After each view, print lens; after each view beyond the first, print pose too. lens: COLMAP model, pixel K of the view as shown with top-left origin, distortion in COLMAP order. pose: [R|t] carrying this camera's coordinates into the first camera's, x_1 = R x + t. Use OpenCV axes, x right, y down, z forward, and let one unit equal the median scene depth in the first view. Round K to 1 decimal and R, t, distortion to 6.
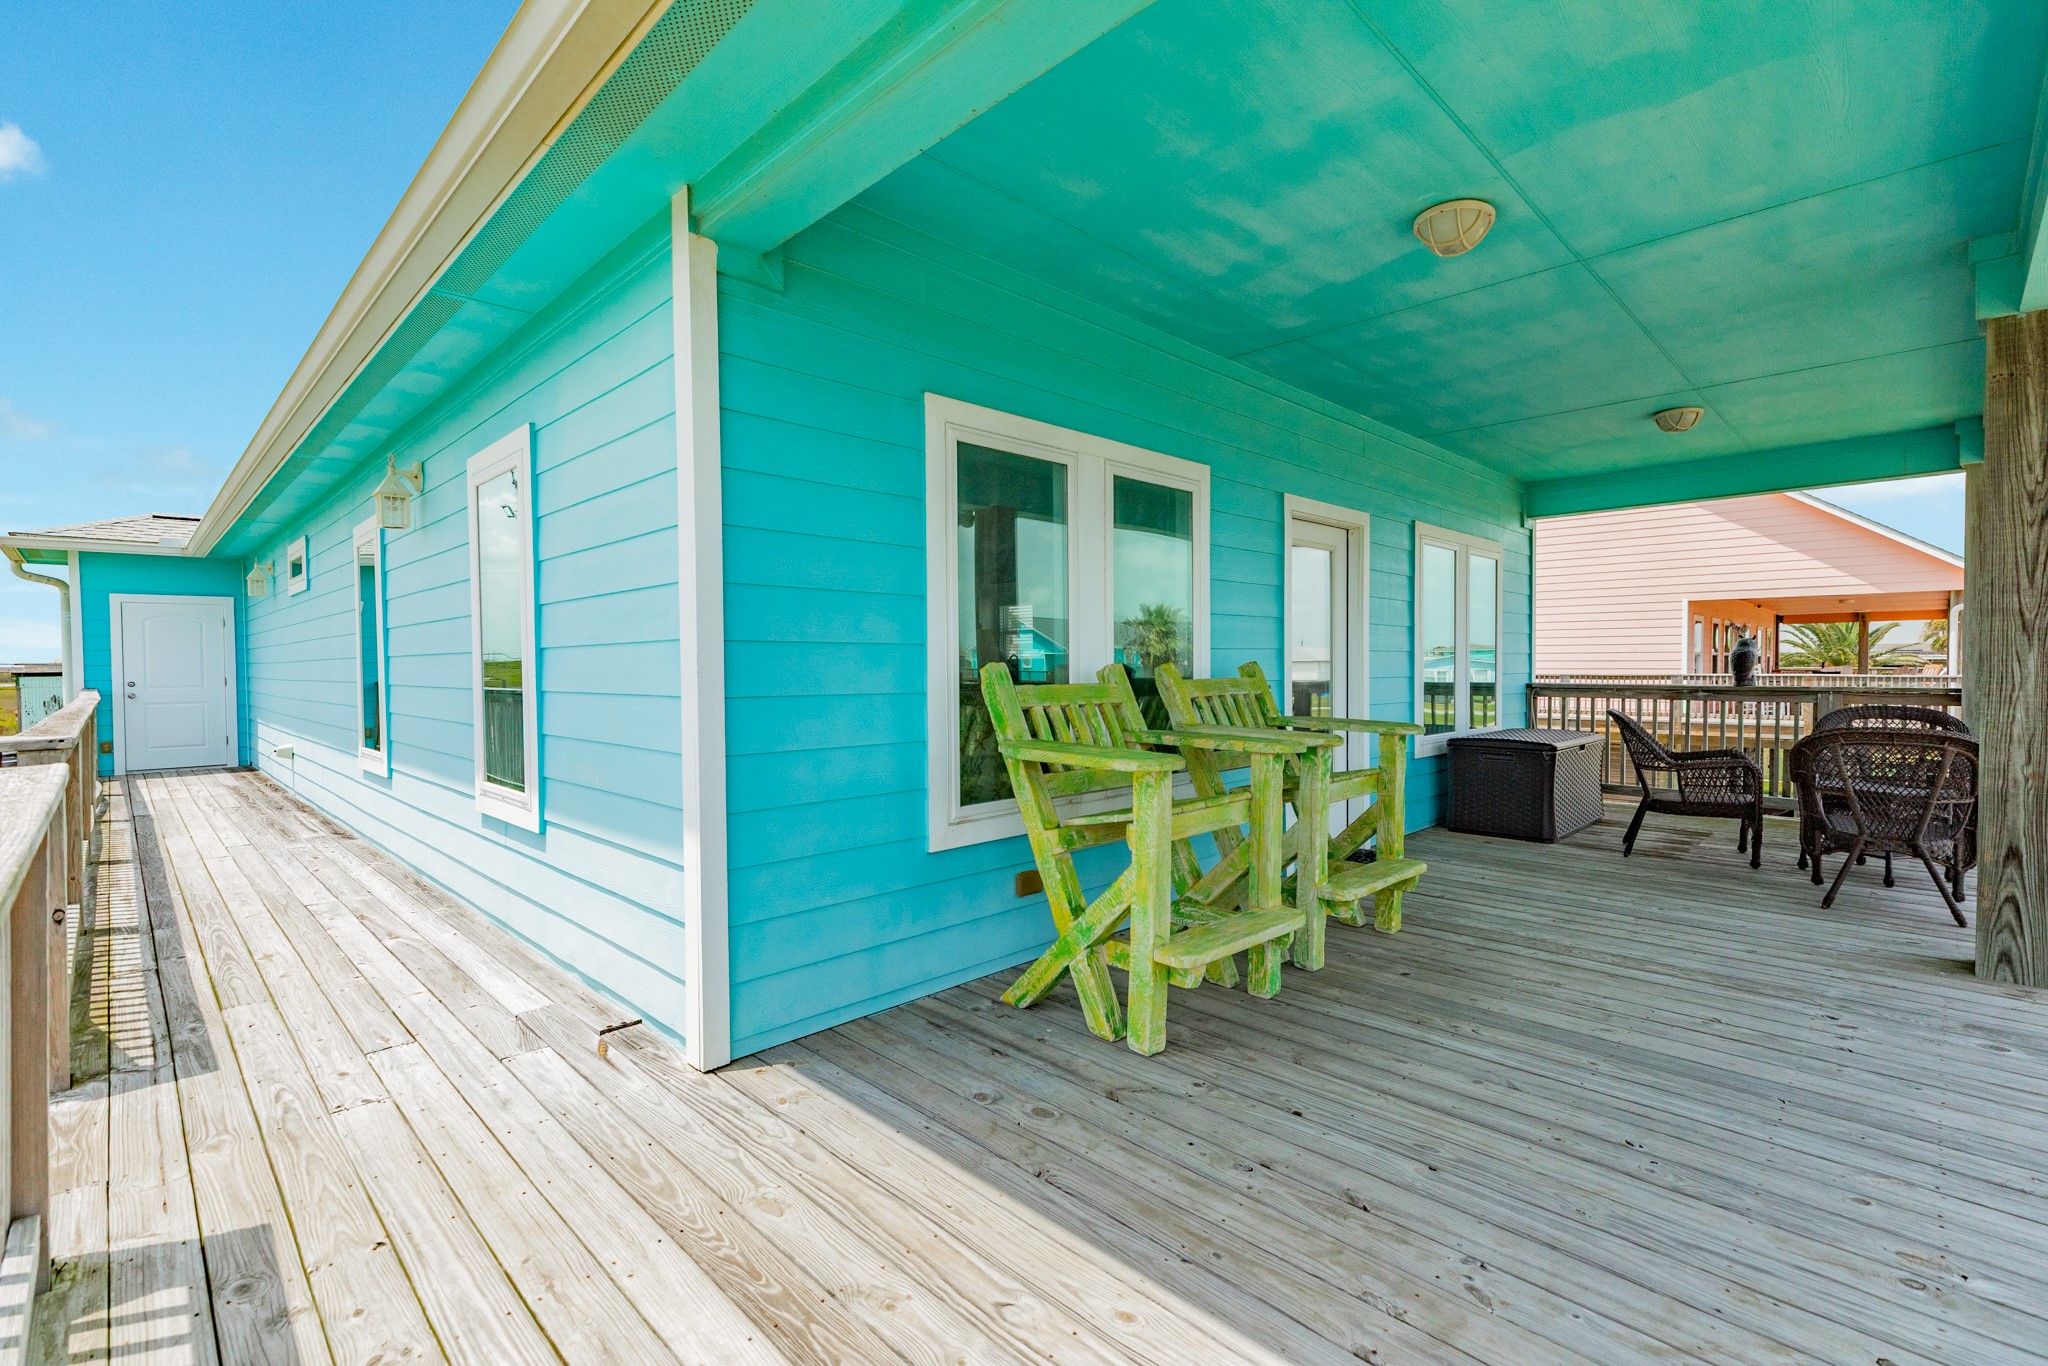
lens RADIAL K [[911.8, 0, 1023.1], [0, 911.8, 678.6], [0, 0, 1]] dist [0.003658, 0.000183]
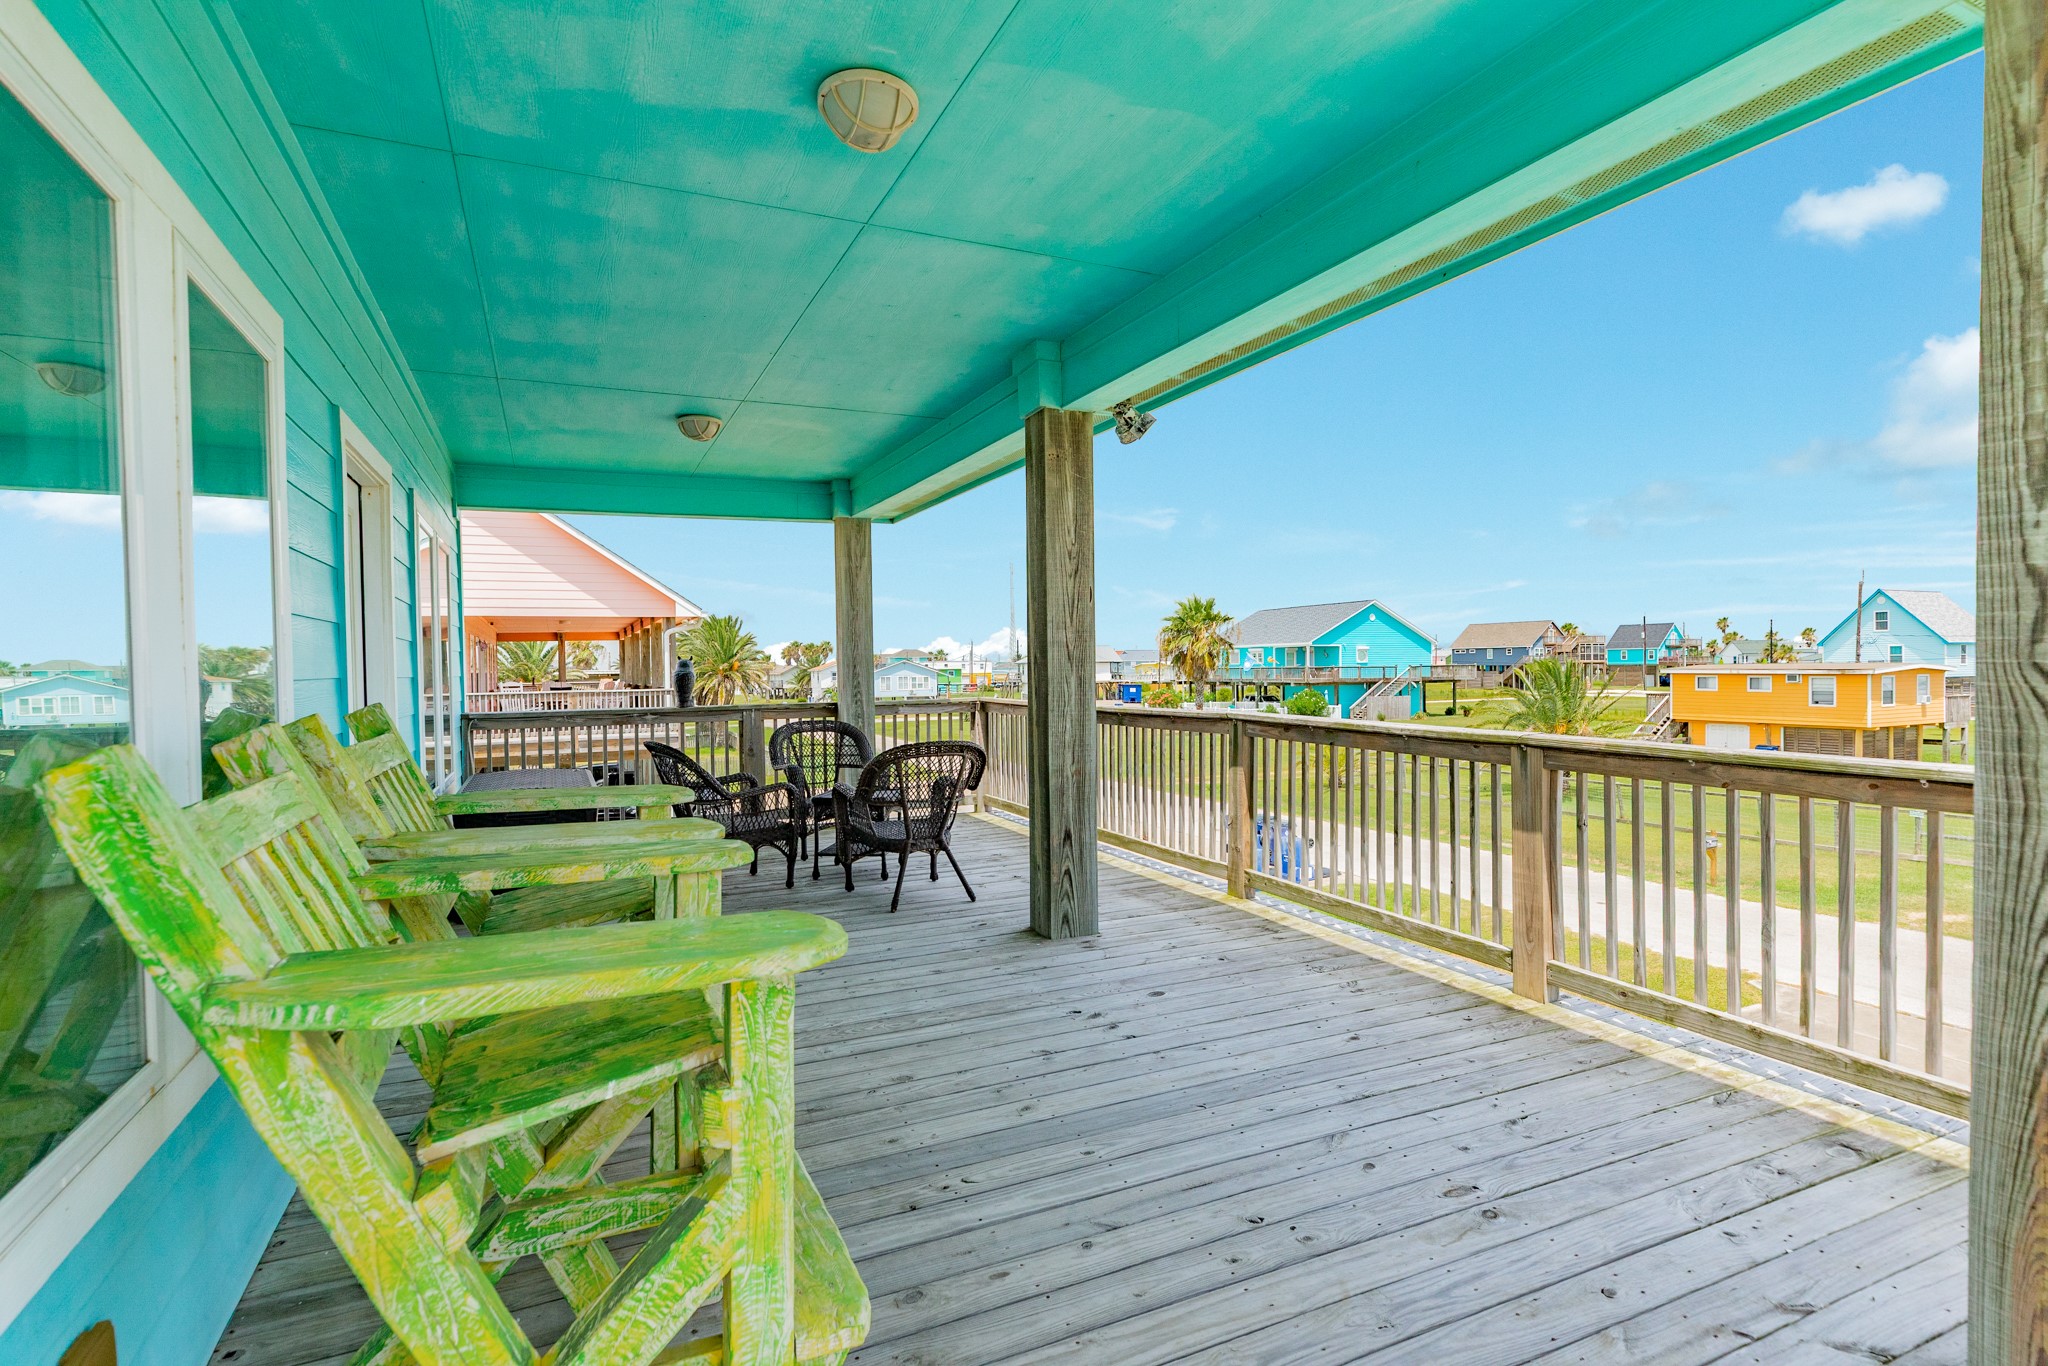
lens RADIAL K [[1005.5, 0, 1016.8], [0, 1005.5, 678.5], [0, 0, 1]] dist [0.002243, 0.000050]
pose [[0.347997, -0.013237, 0.937402, -0.233757], [0.030985, 0.999516, 0.002611, -0.030113], [-0.936984, 0.028137, 0.348239, 0.559213]]
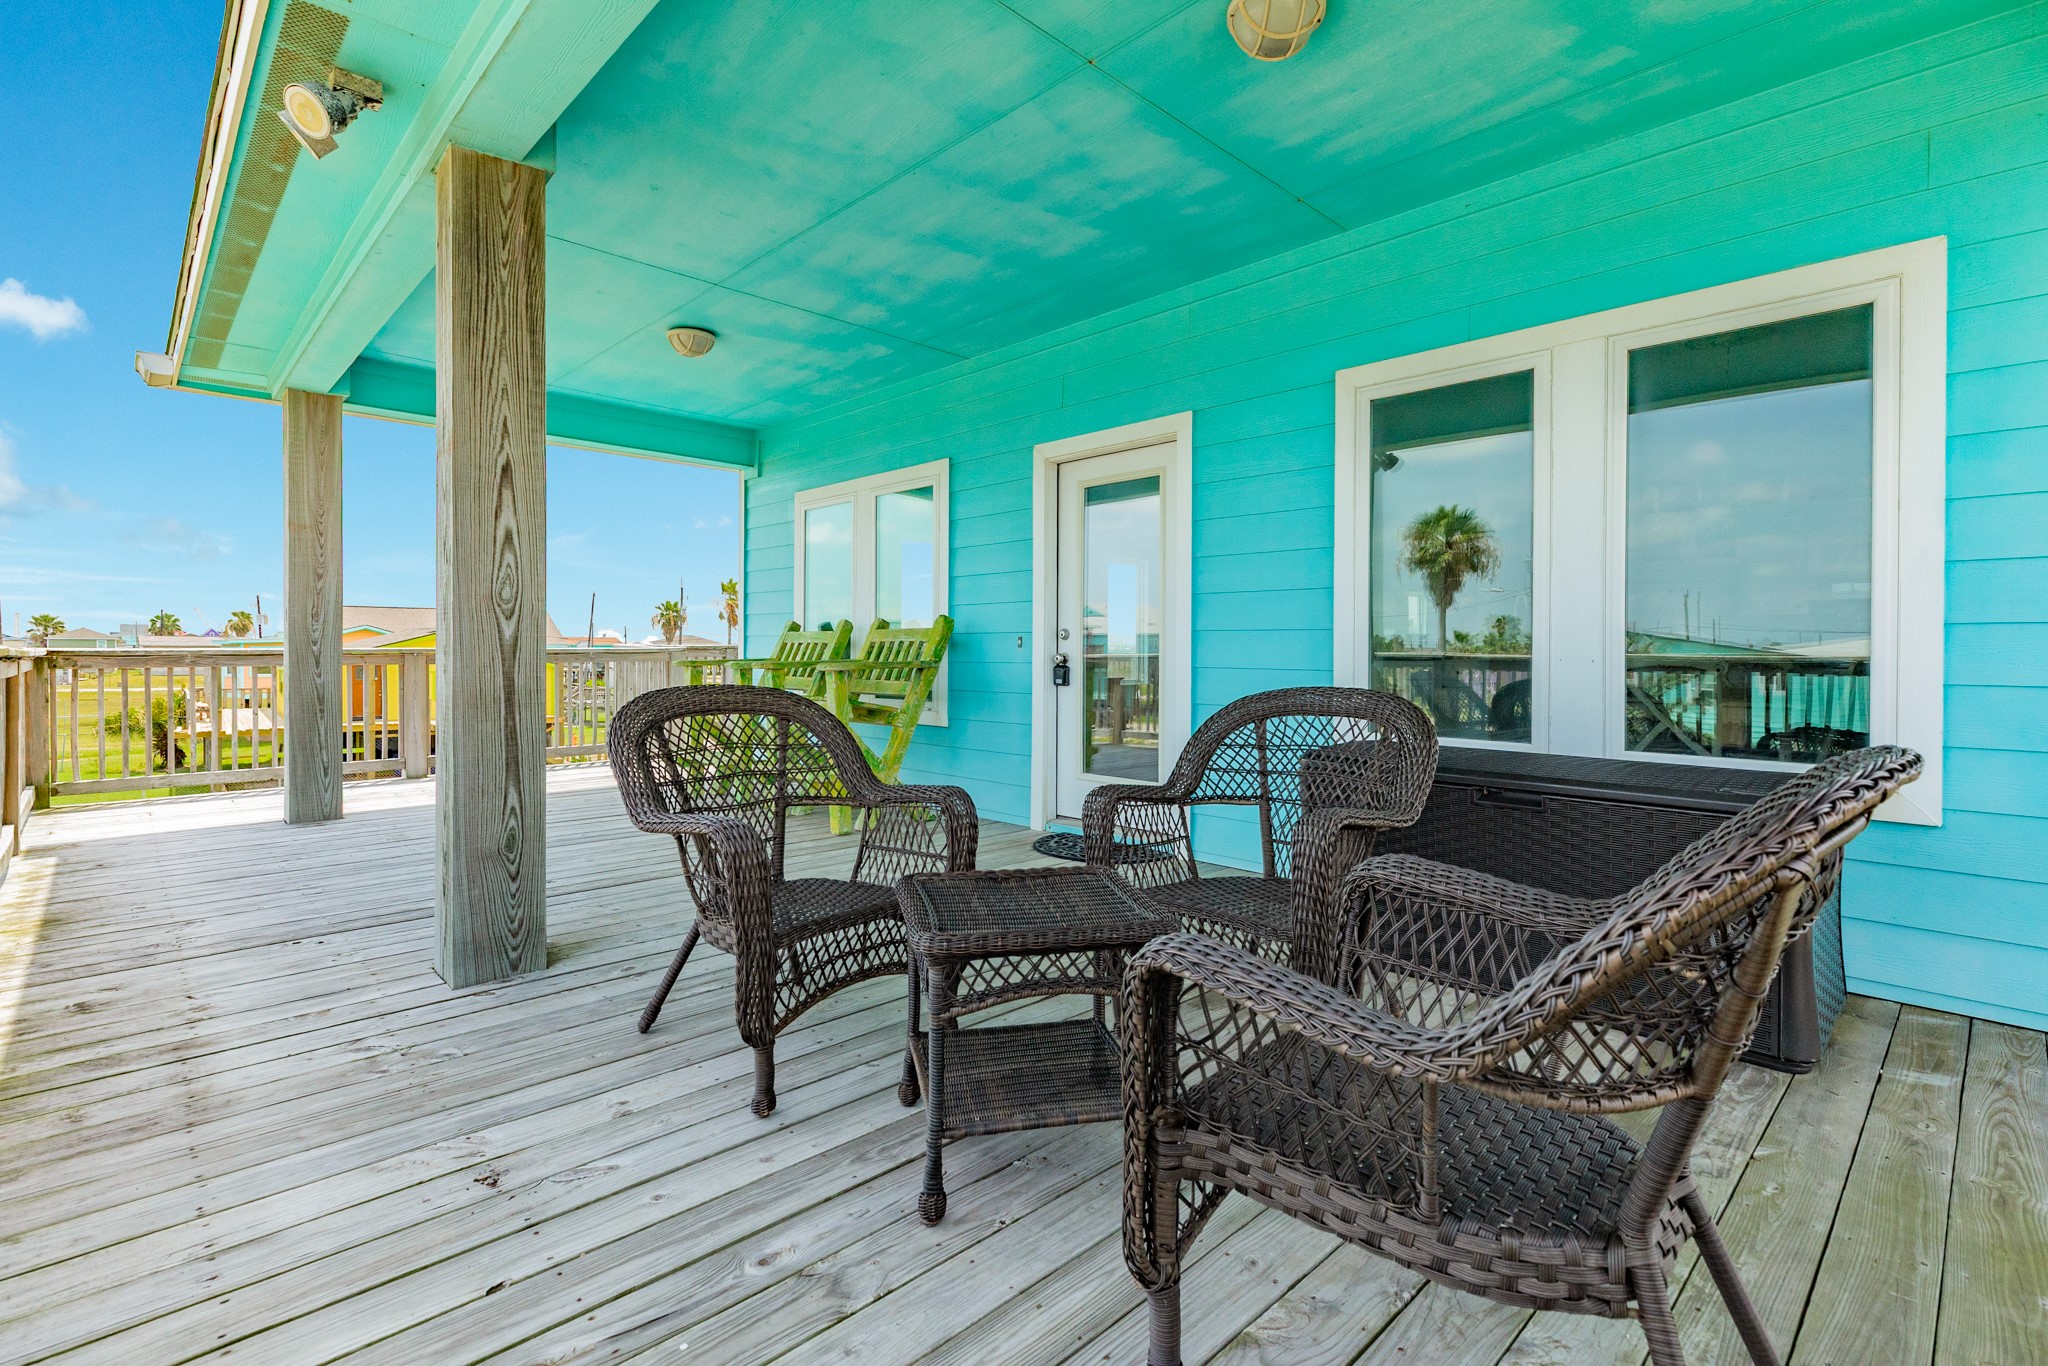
lens RADIAL K [[939.7, 0, 1019.5], [0, 939.7, 656.3], [0, 0, 1]] dist [-0.000931, -0.000138]
pose [[-0.018602, 0.005358, -0.999813, 1.910499], [-0.026873, 0.999622, 0.005857, 0.030644], [0.999466, 0.026977, -0.018451, 1.464730]]
